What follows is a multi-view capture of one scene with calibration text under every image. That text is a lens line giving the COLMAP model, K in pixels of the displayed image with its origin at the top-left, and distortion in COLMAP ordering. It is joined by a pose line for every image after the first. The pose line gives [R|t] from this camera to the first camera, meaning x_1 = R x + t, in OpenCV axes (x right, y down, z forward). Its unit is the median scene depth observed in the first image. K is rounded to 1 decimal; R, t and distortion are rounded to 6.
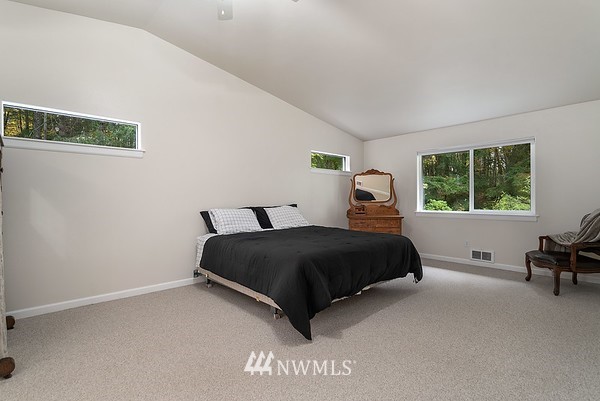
lens RADIAL K [[289.7, 0, 299.1], [0, 289.7, 200.2], [0, 0, 1]] dist [-0.000663, -0.000054]
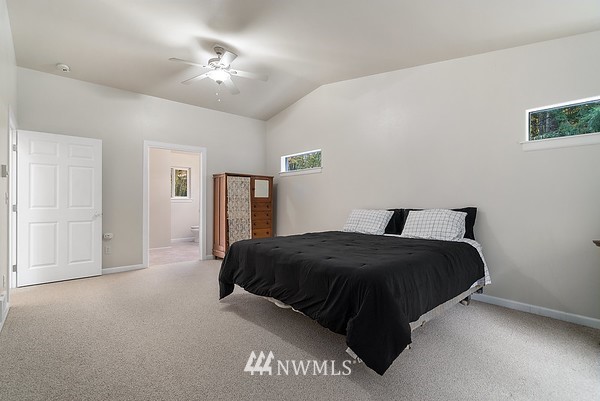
lens RADIAL K [[289.7, 0, 299.0], [0, 289.7, 200.9], [0, 0, 1]] dist [-0.000663, -0.000054]
pose [[-0.023593, 0.003396, -0.999716, 0.782543], [0.011147, 0.999933, 0.003134, -0.007183], [0.999659, -0.011070, -0.023630, 0.766796]]
